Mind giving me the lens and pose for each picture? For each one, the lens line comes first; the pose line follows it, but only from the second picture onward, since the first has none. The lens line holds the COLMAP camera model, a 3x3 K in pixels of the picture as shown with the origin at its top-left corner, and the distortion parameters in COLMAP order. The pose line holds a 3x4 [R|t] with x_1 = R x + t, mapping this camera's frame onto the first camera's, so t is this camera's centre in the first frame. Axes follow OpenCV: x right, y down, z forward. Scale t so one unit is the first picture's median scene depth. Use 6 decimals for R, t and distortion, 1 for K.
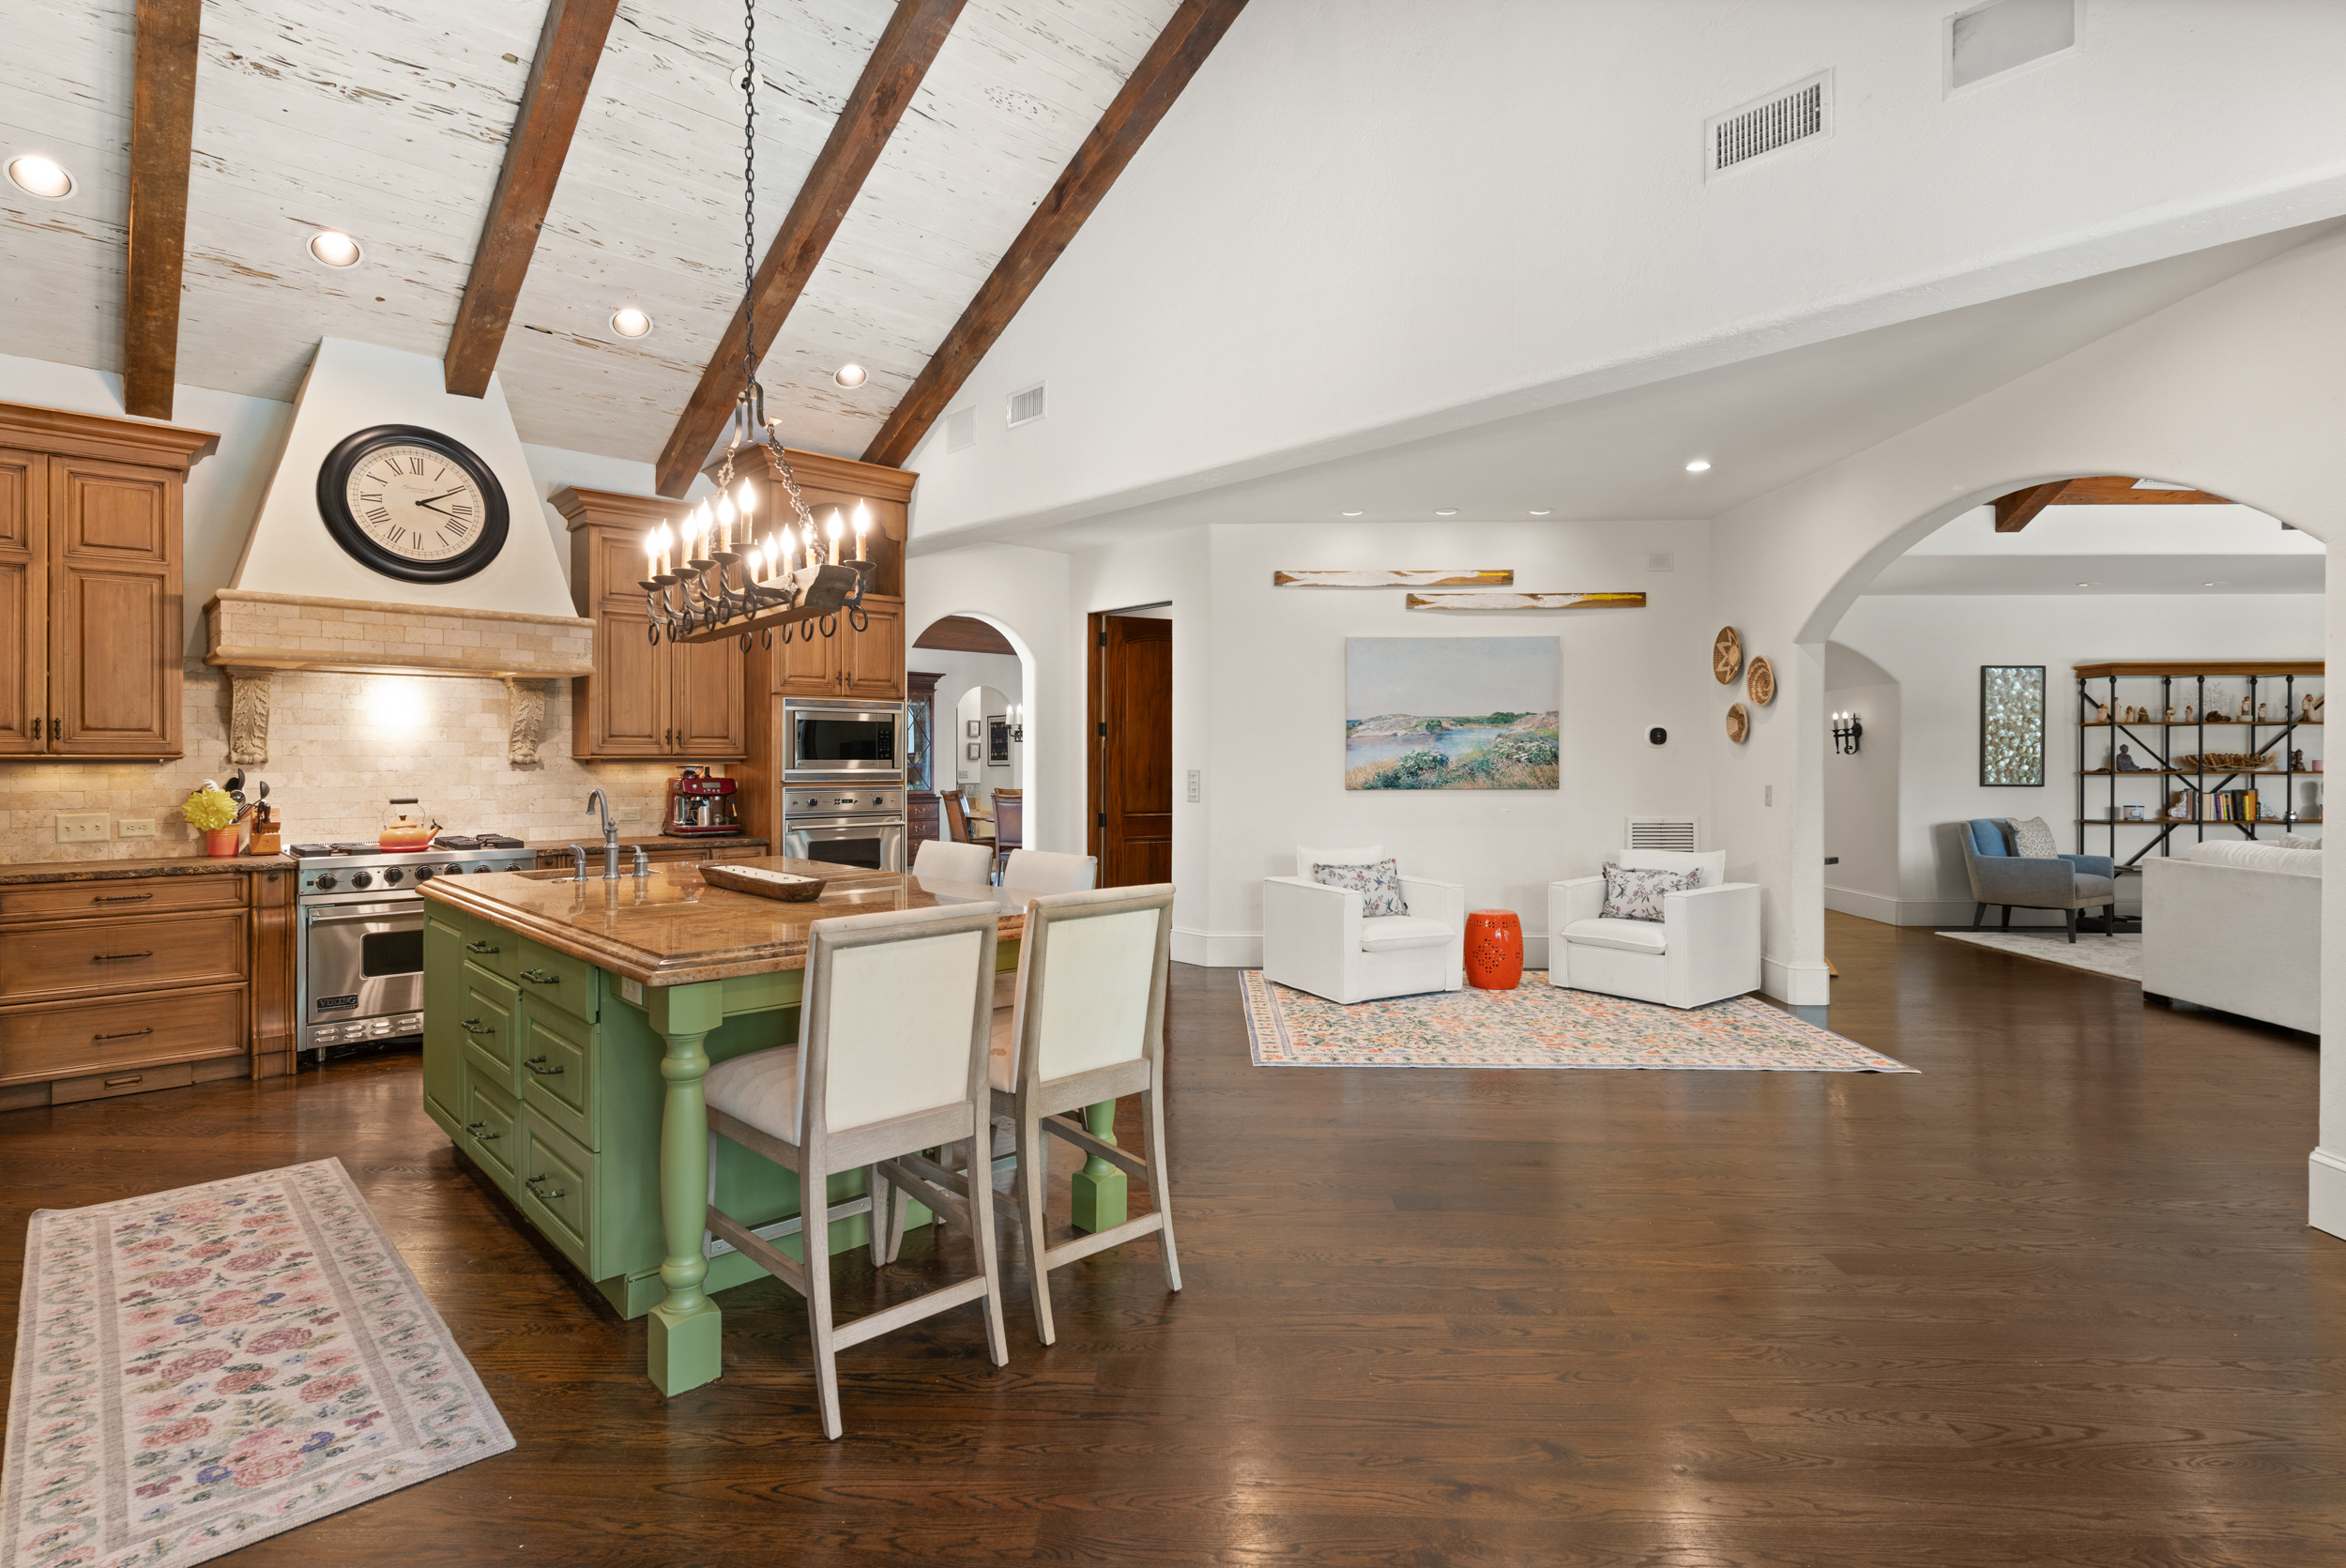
lens RADIAL K [[1131.5, 0, 1171.9], [0, 1131.5, 759.5], [0, 0, 1]] dist [0.000419, -0.000251]
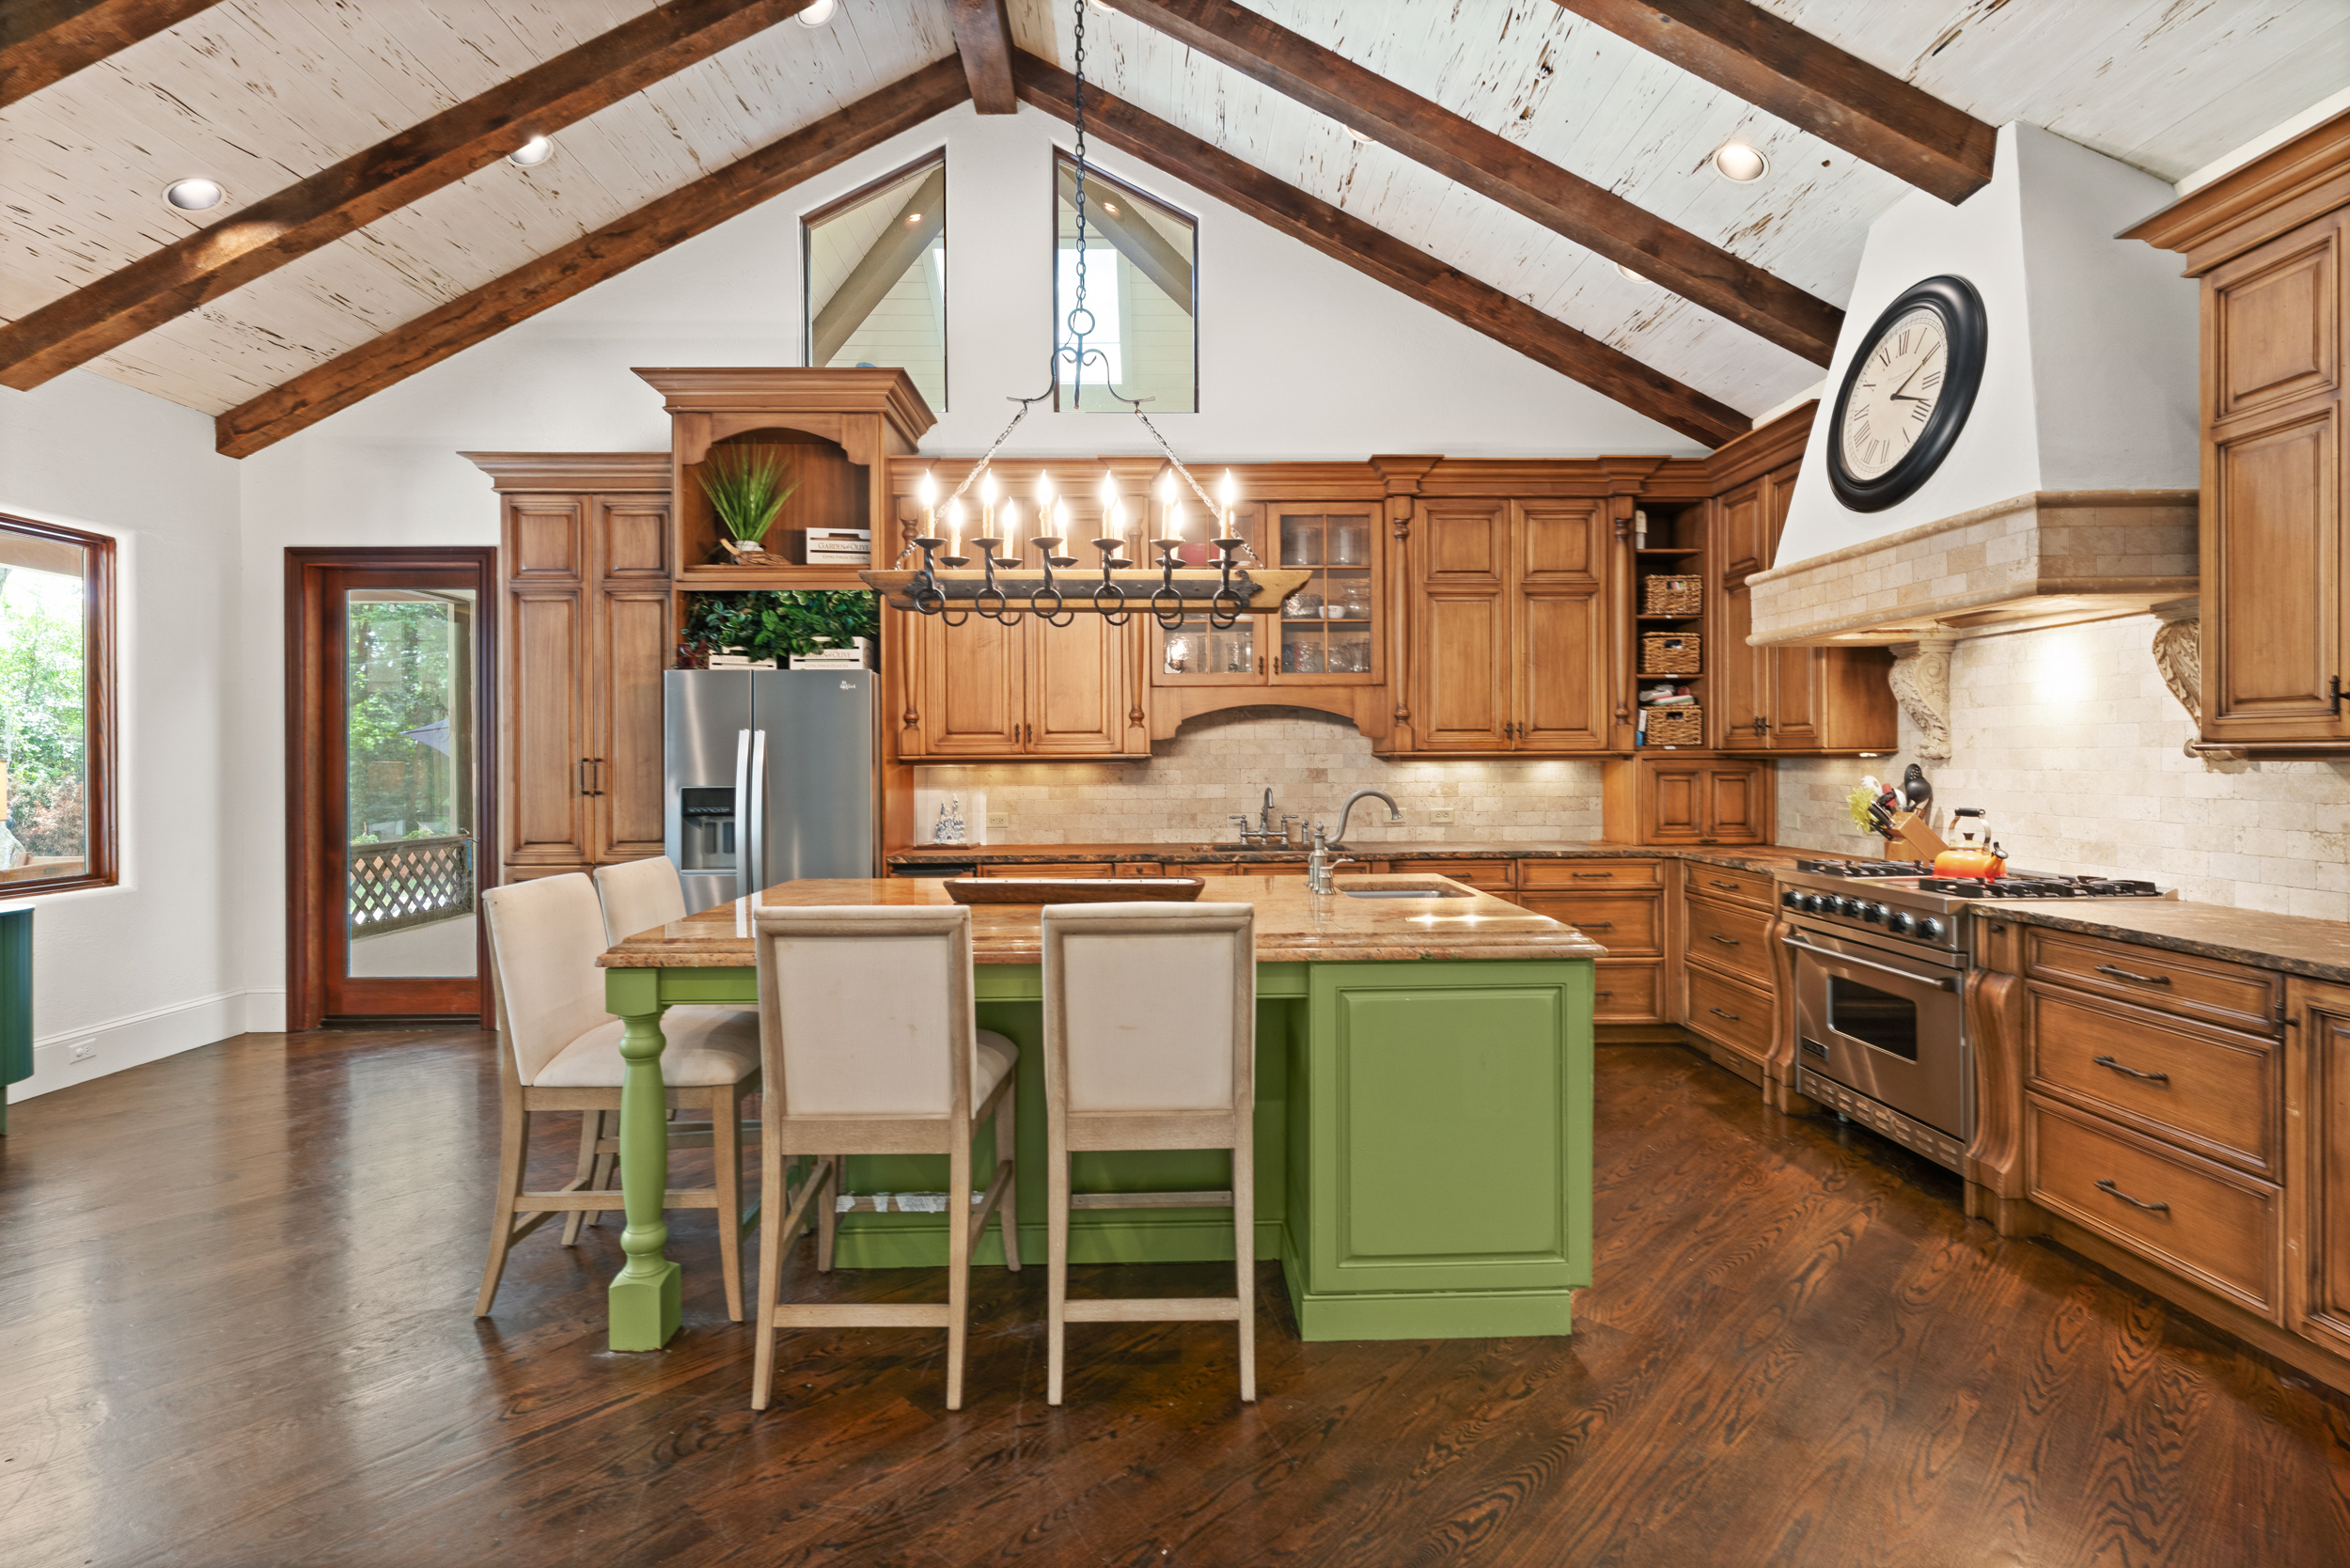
lens RADIAL K [[1133.5, 0, 1173.9], [0, 1133.5, 759.4], [0, 0, 1]] dist [0.000419, -0.000251]
pose [[-0.667745, 0.002114, -0.744388, 0.137585], [0.001528, 0.999998, 0.001469, 0.001847], [0.744389, -0.000156, -0.667746, 0.887415]]
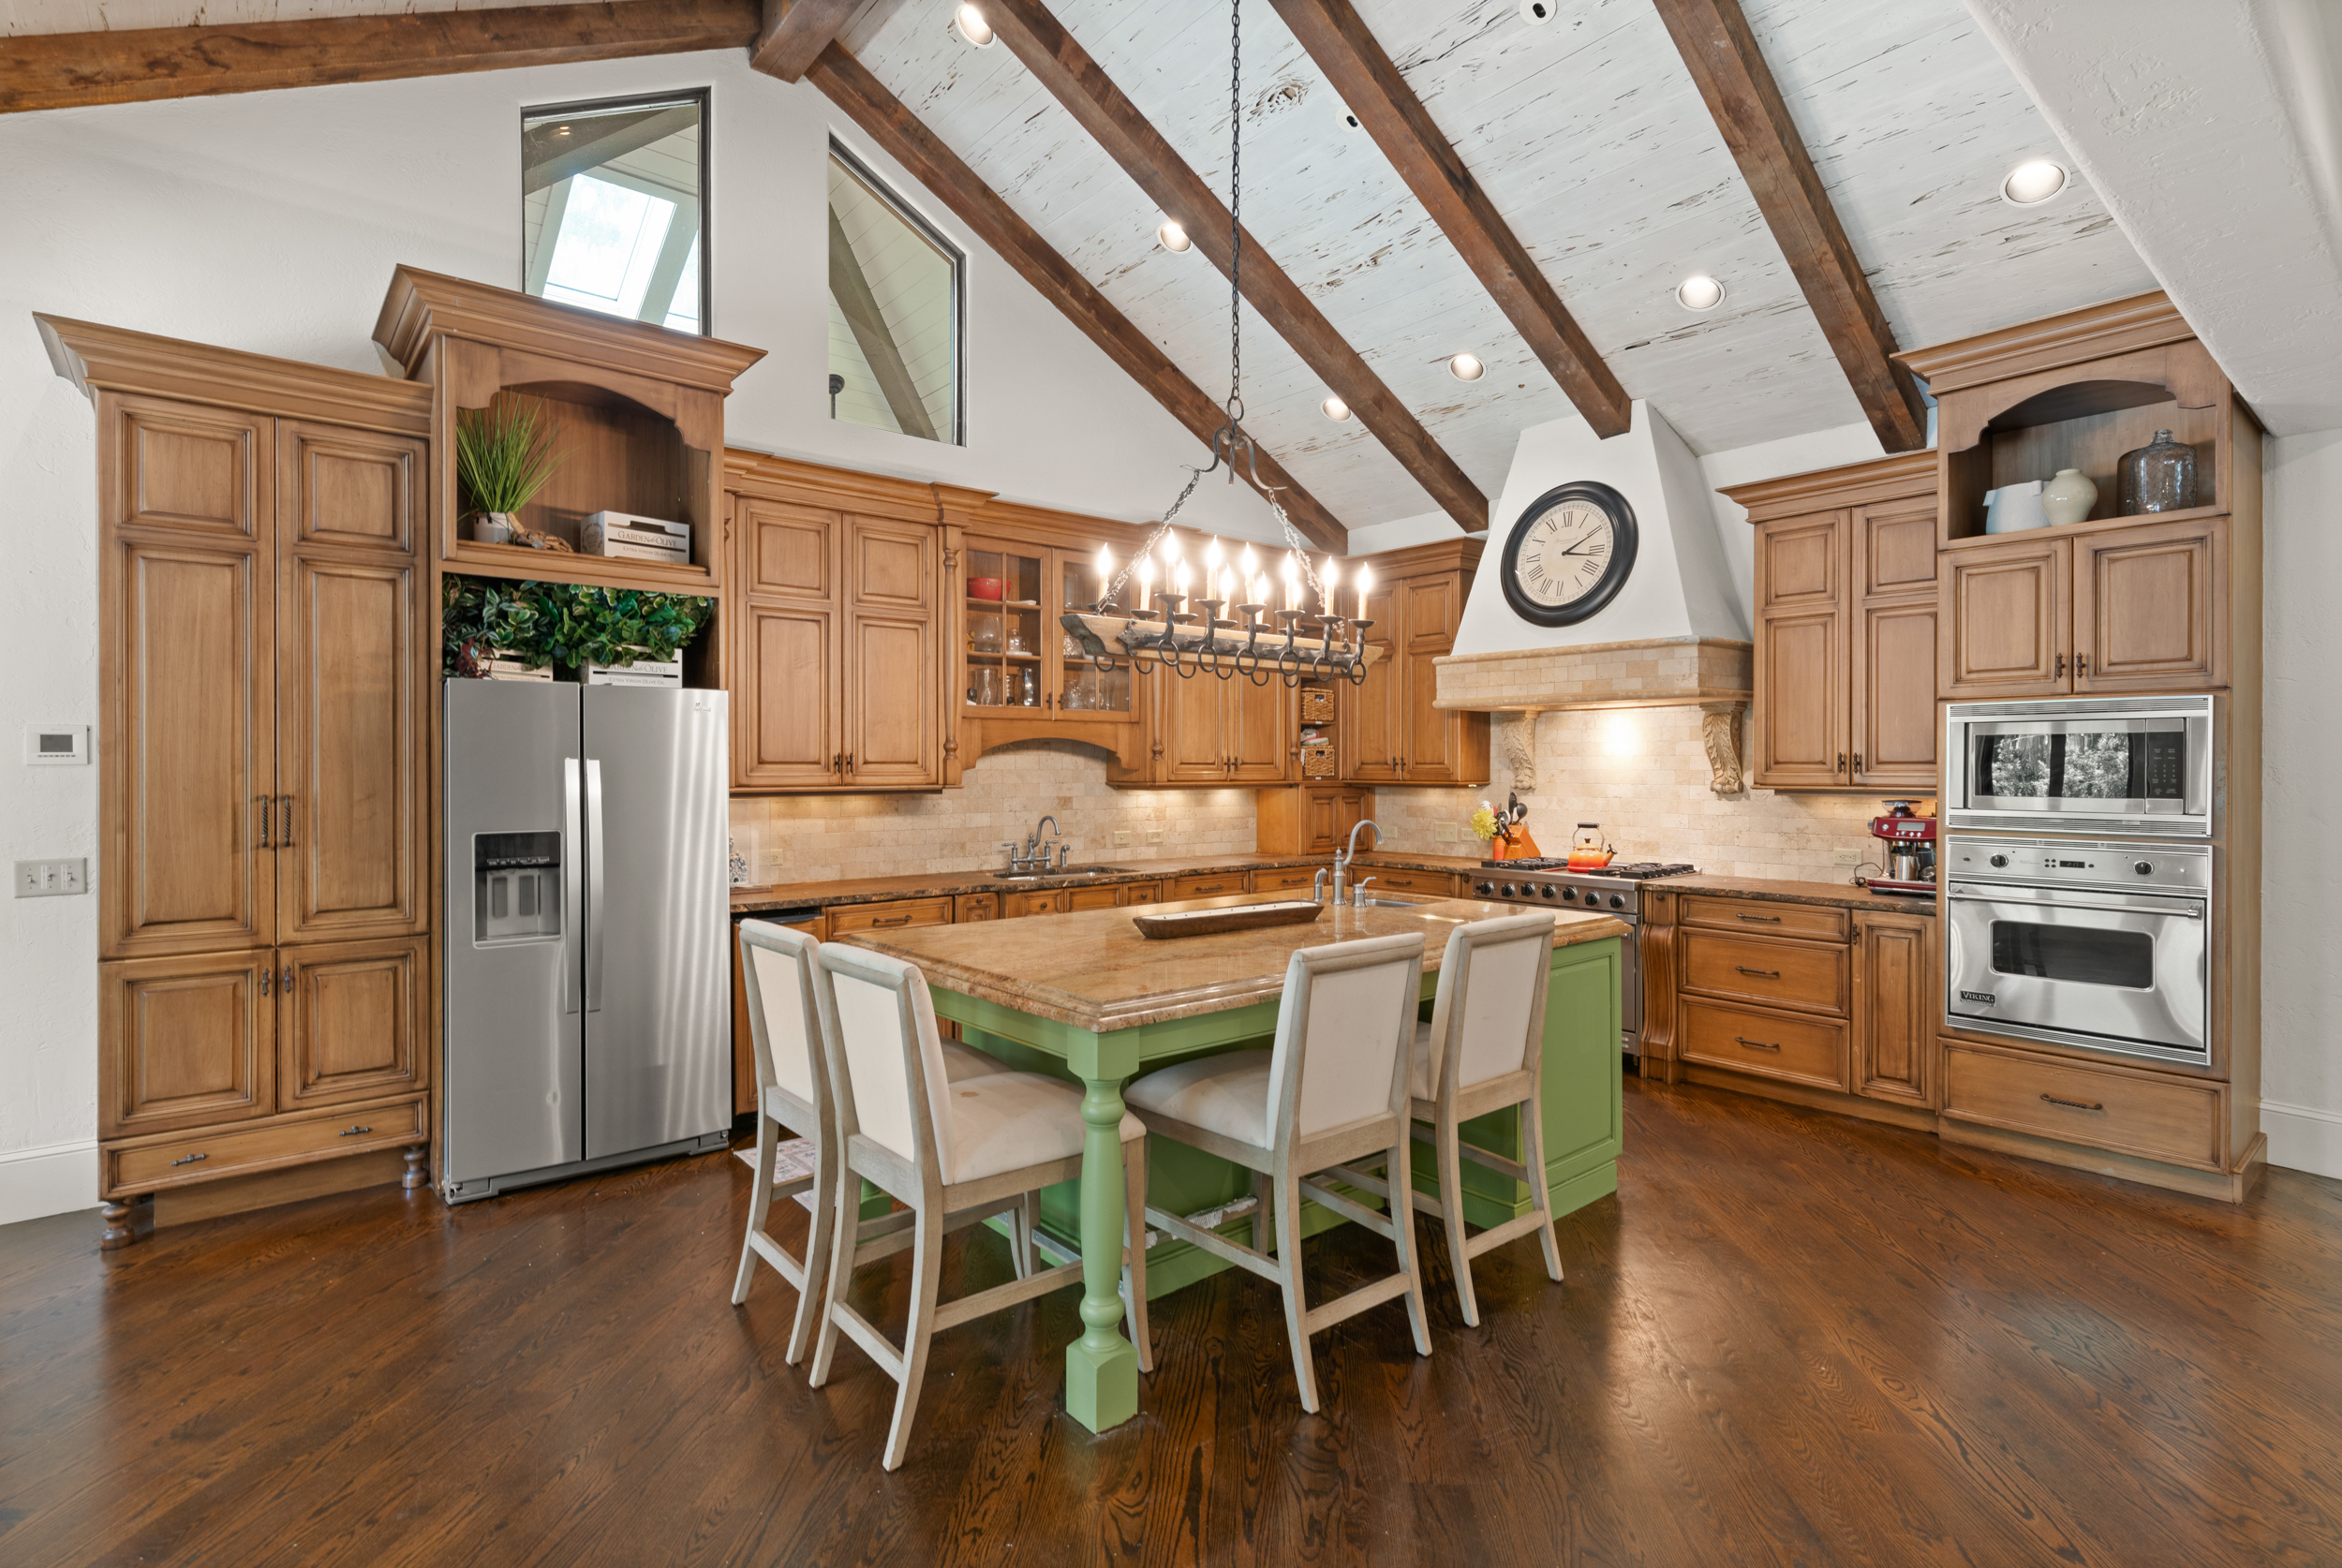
lens RADIAL K [[1126.0, 0, 1175.1], [0, 1126.0, 768.6], [0, 0, 1]] dist [0.001327, -0.000101]
pose [[-0.051982, -0.001158, -0.998647, 0.343291], [-0.003907, 0.999992, -0.000956, -0.012321], [0.998640, 0.003852, -0.051986, 0.530312]]
